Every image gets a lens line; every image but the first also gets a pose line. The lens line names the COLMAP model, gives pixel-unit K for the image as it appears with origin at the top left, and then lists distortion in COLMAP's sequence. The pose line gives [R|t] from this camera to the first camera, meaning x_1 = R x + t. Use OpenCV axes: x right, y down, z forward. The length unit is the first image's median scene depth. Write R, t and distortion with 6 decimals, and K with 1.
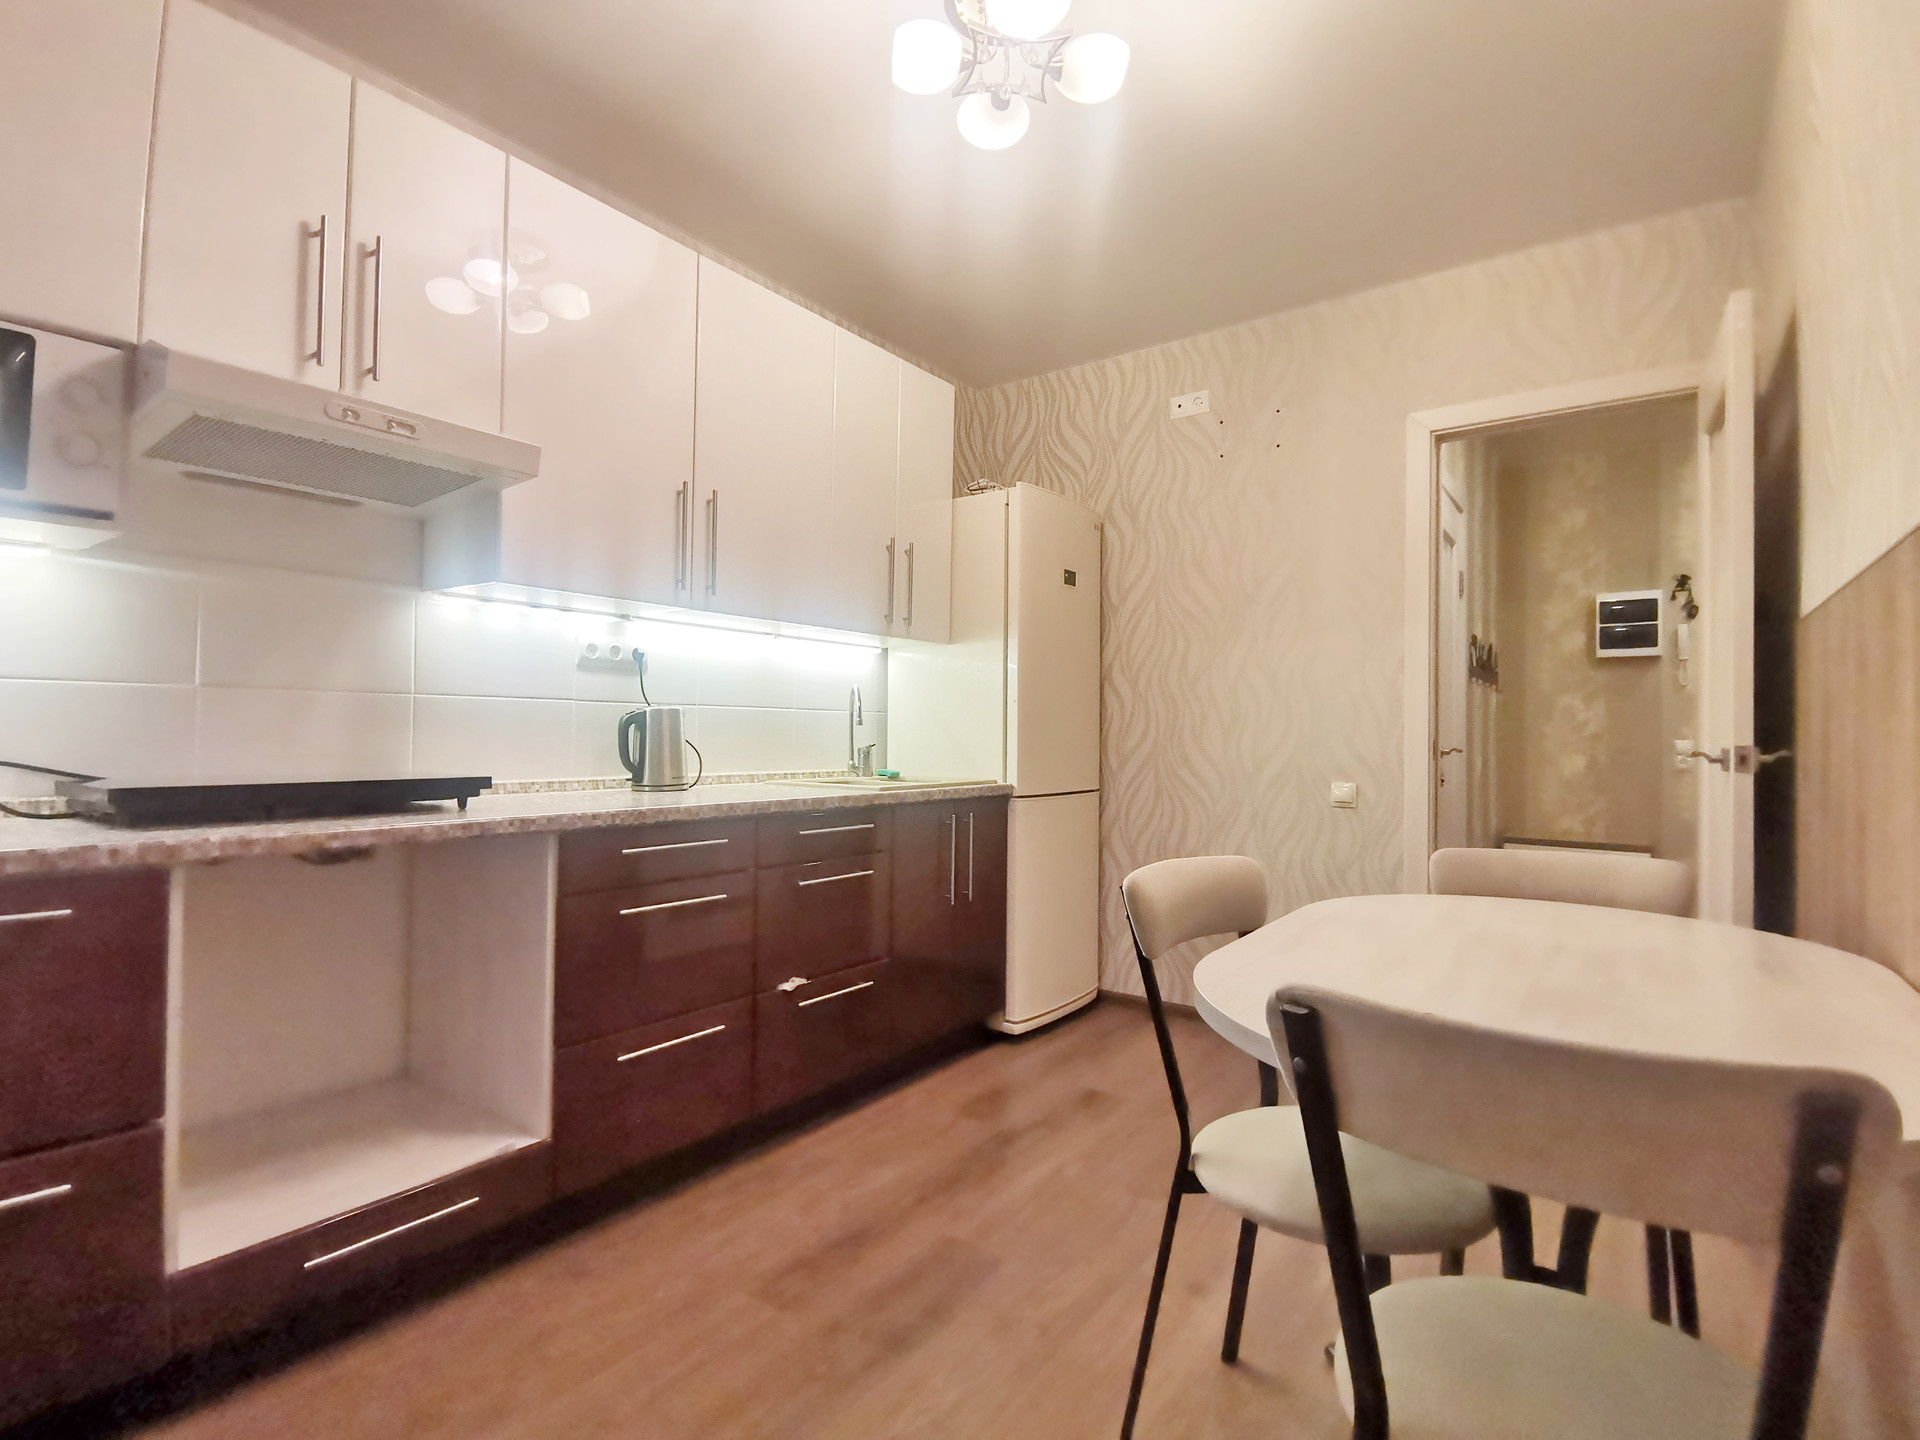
lens RADIAL K [[930.3, 0, 960.0], [0, 930.3, 720.0], [0, 0, 1]] dist [0.001215, -0.000895]
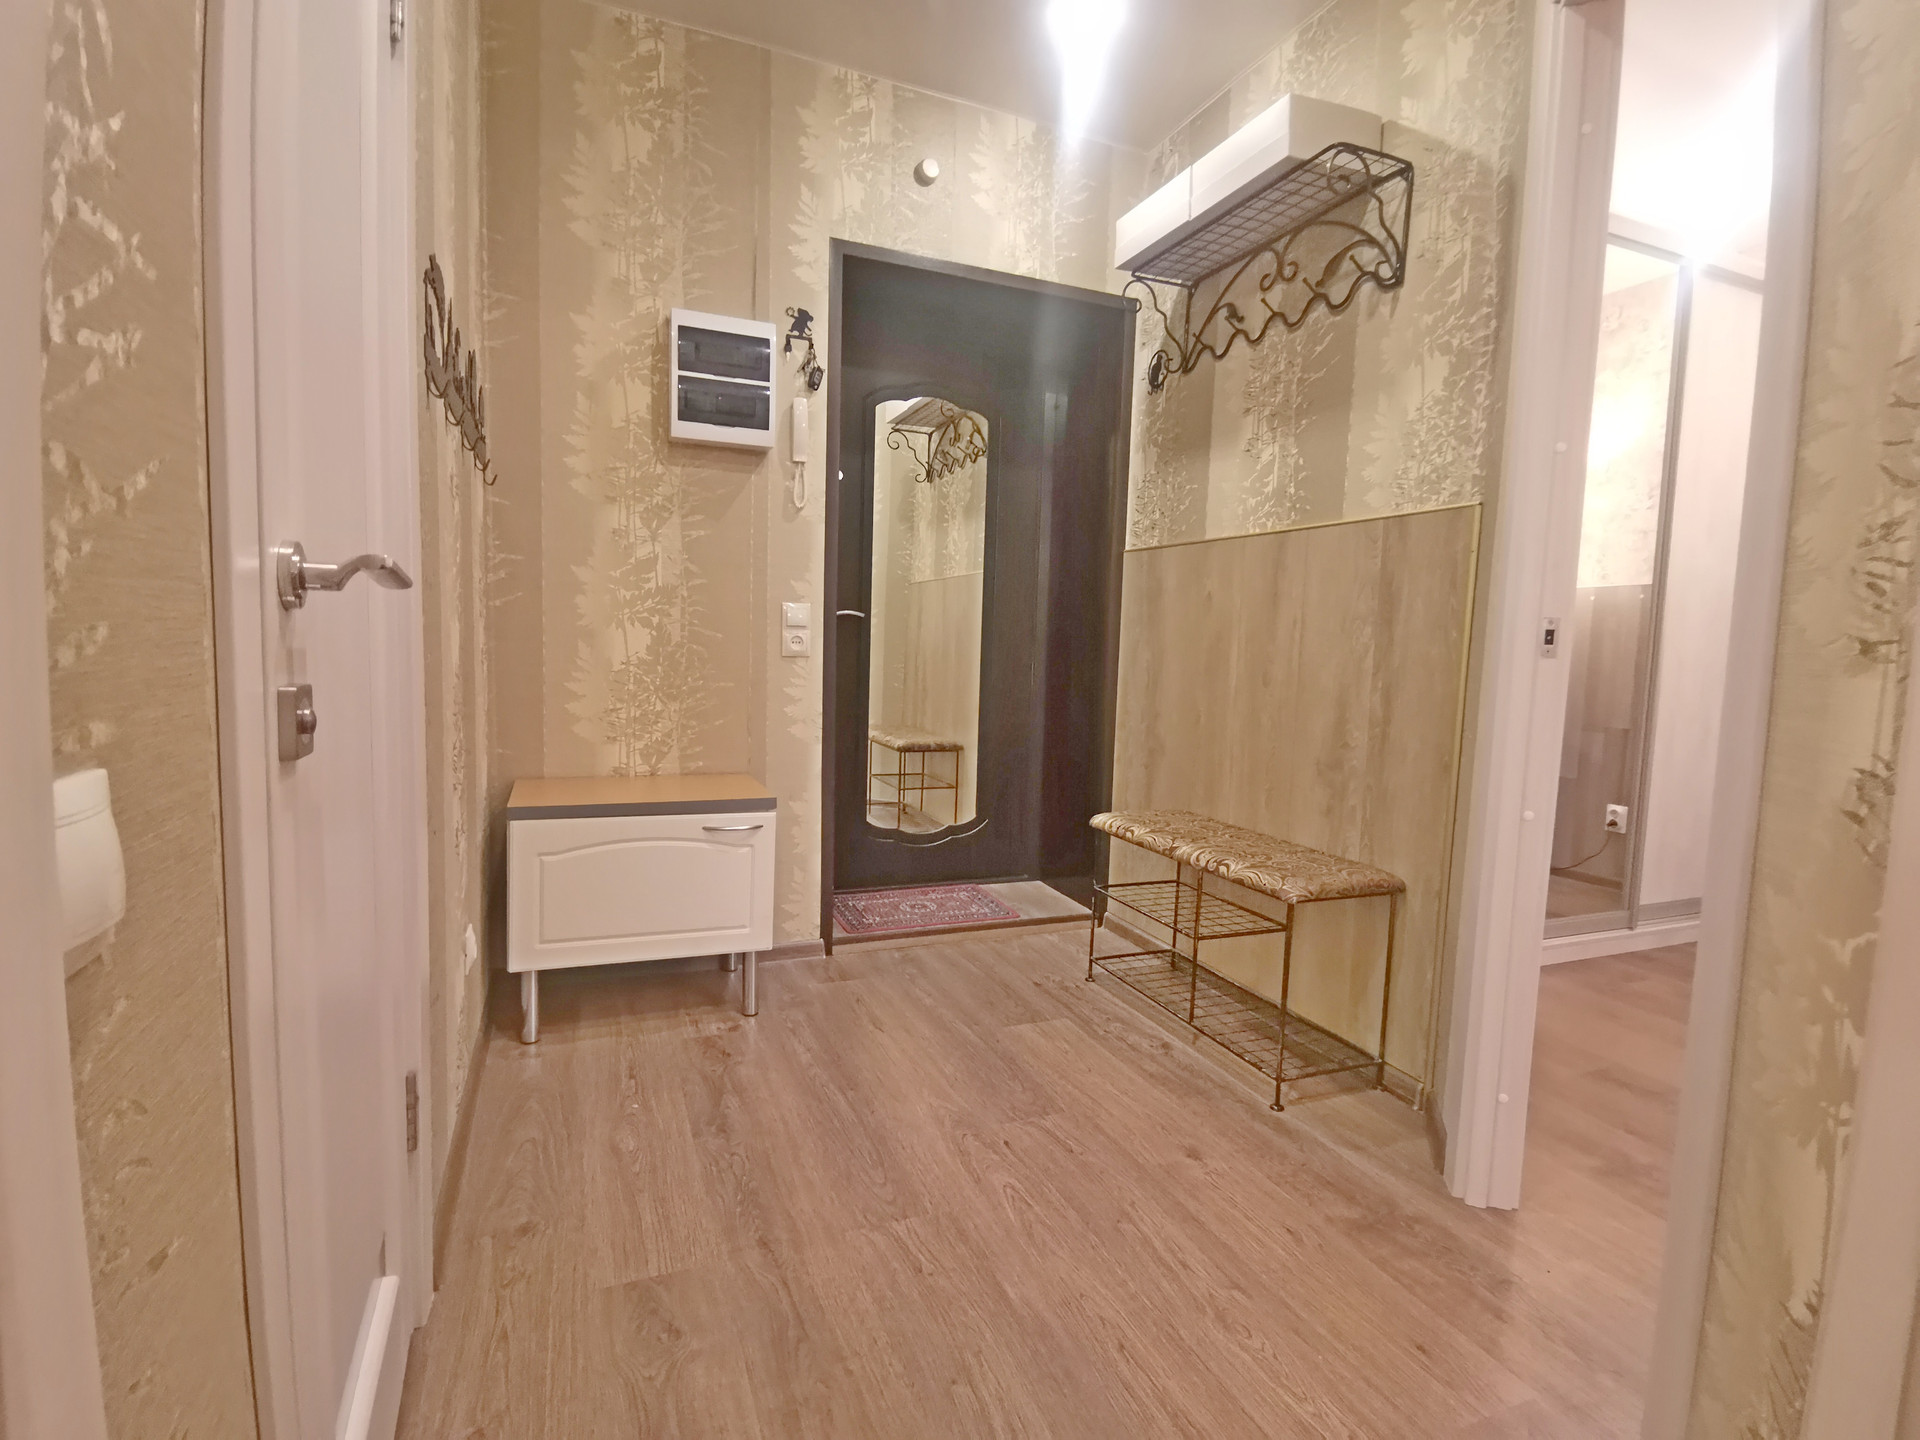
lens RADIAL K [[930.3, 0, 960.0], [0, 930.3, 720.0], [0, 0, 1]] dist [0.001215, -0.000895]
pose [[0.516986, -0.072222, 0.852942, 0.314892], [-0.045171, 0.992744, 0.111438, 0.023701], [-0.854801, -0.096140, 0.509972, 0.583426]]
